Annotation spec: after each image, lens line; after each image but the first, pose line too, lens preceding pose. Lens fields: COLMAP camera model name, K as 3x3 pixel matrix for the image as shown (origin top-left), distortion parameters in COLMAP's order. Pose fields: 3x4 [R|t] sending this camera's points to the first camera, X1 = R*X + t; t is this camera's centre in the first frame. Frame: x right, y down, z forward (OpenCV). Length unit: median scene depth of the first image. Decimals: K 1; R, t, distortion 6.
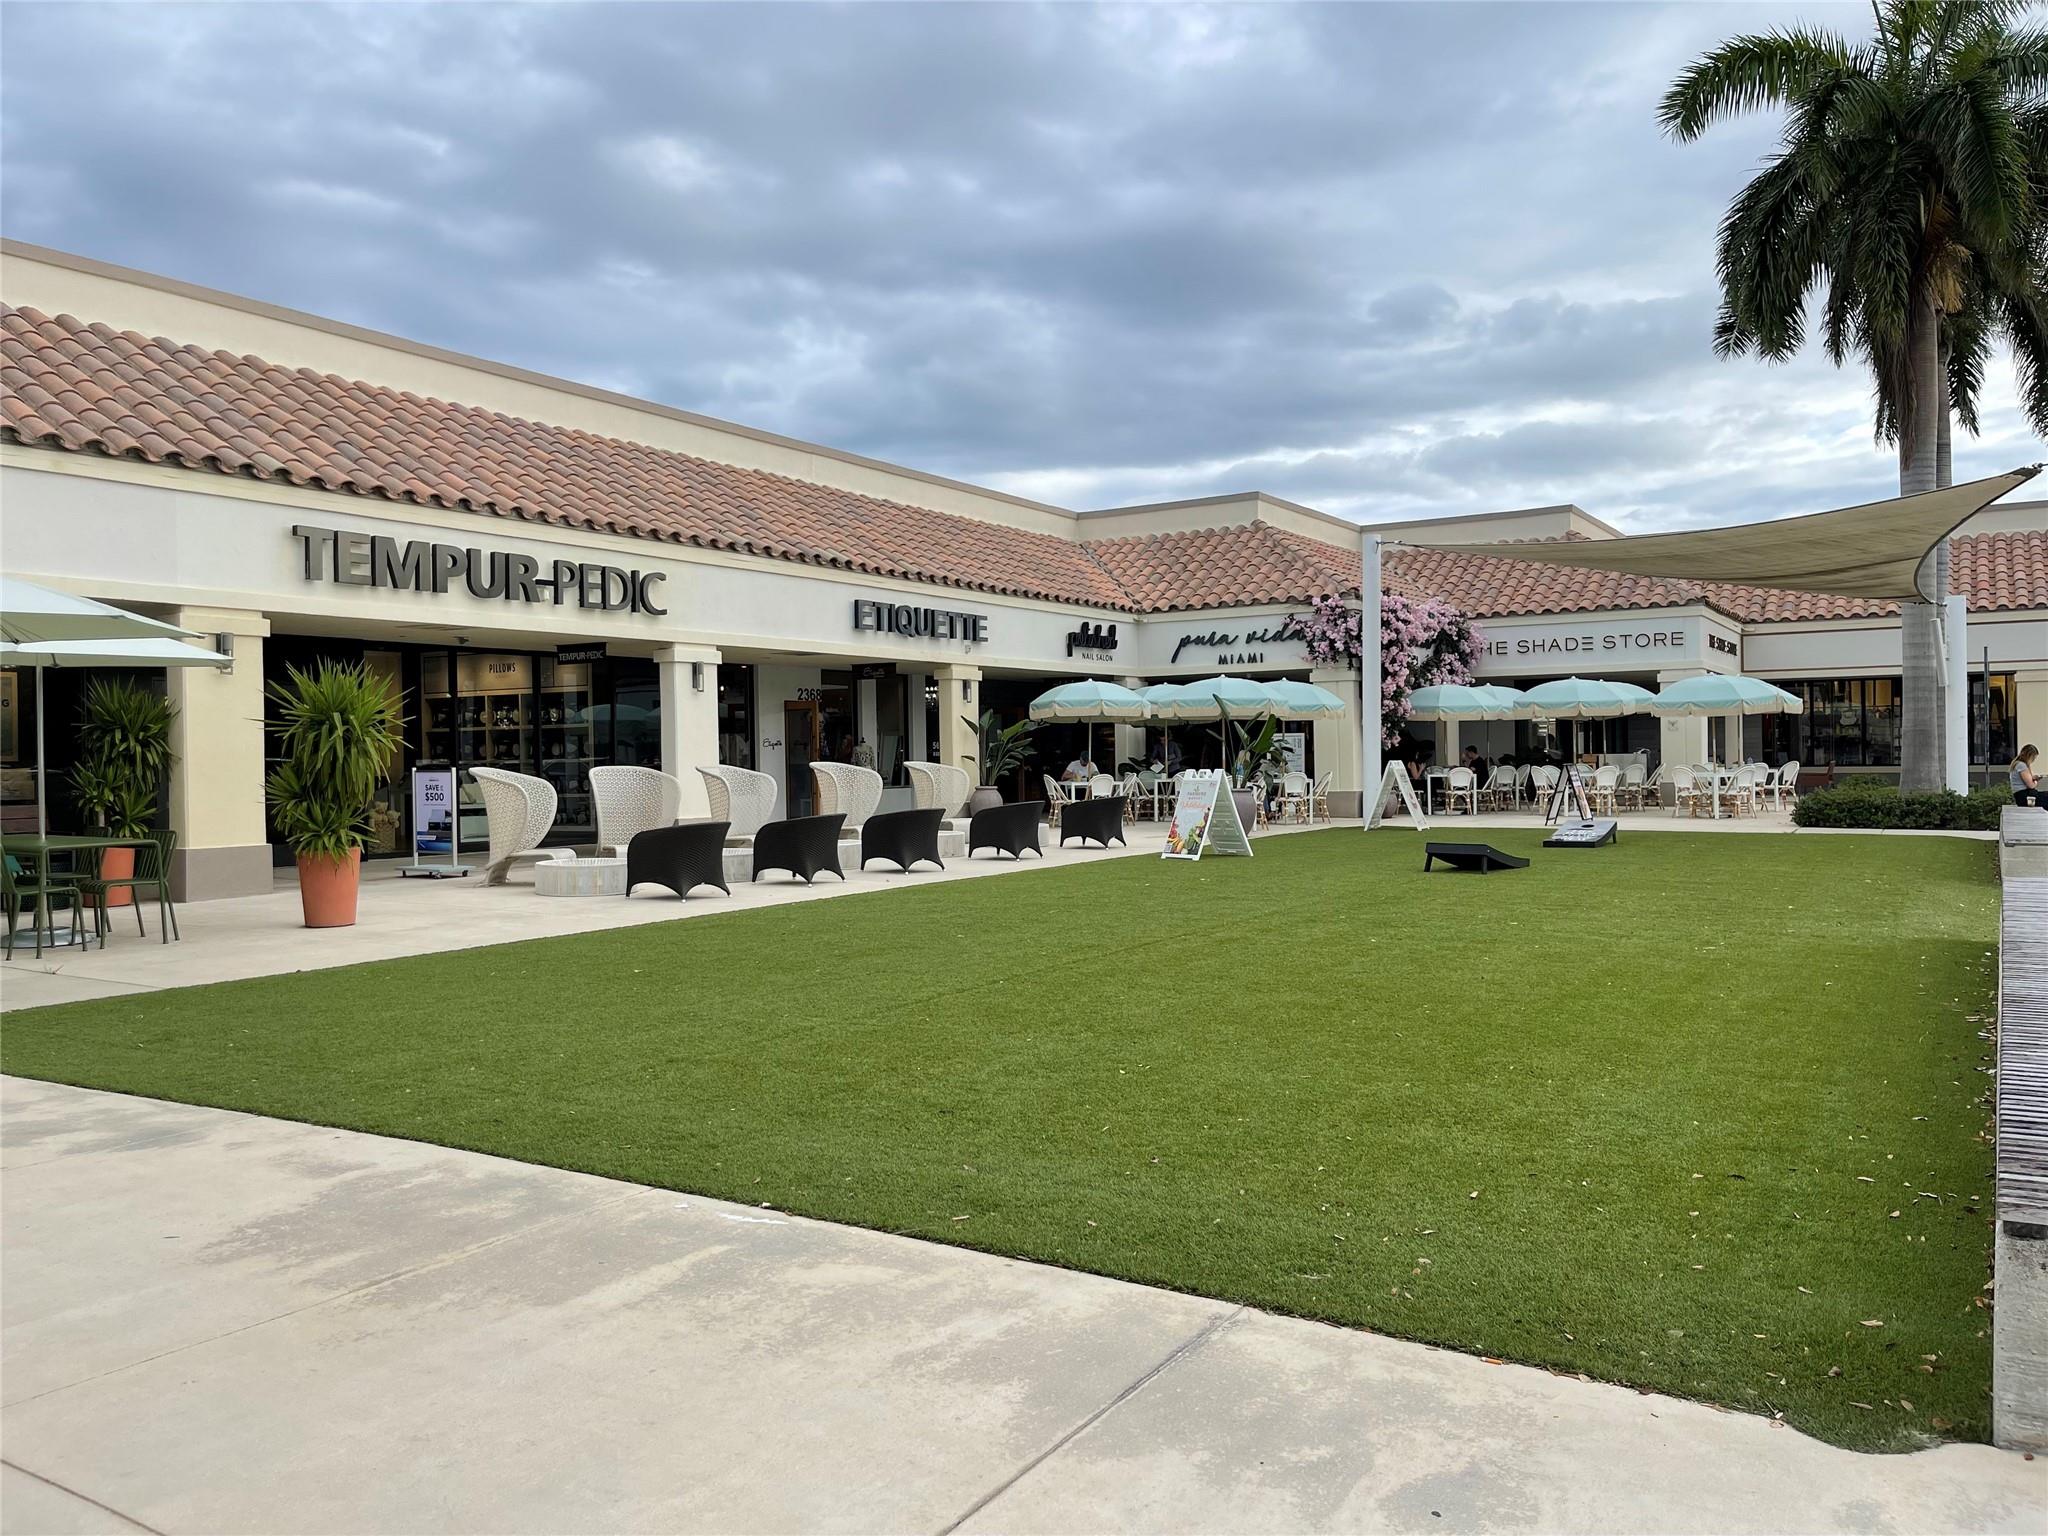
lens RADIAL K [[1547.3, 0, 1024.0], [0, 1547.3, 768.0], [0, 0, 1]] dist [-0.002967, -0.000837]
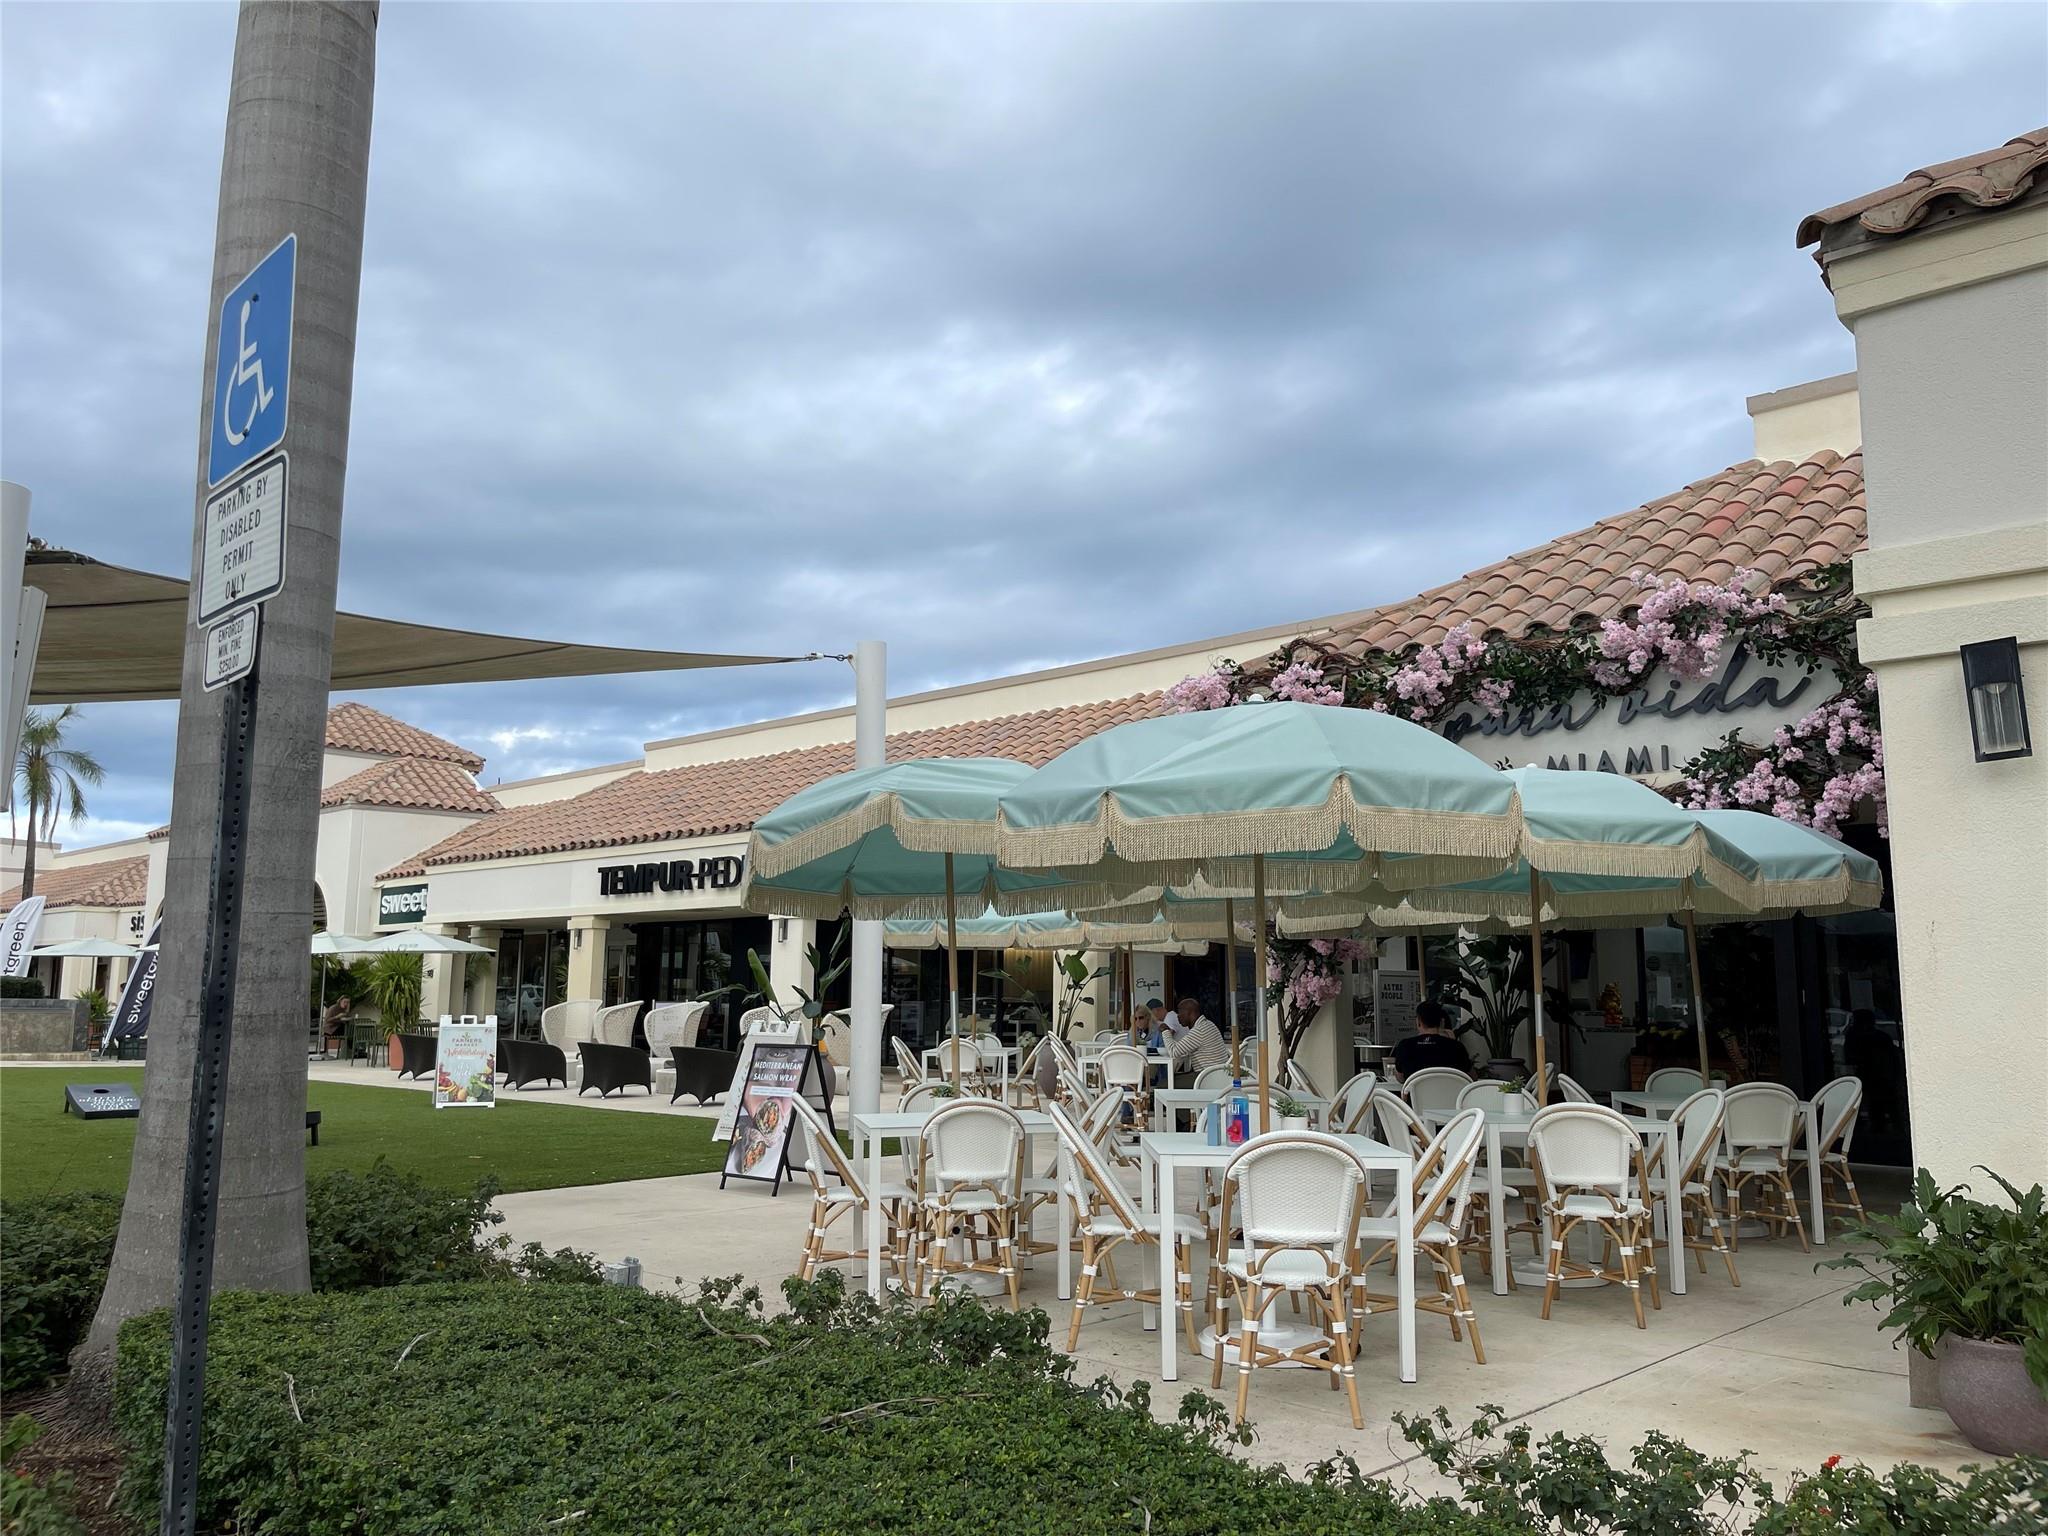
lens RADIAL K [[1547.3, 0, 1024.0], [0, 1547.3, 768.0], [0, 0, 1]] dist [-0.002967, -0.000837]
pose [[-0.243134, -0.139866, -0.959856, 1.038721], [-0.028108, 0.990150, -0.137160, -0.028951], [0.969585, -0.006369, -0.244671, 1.671903]]
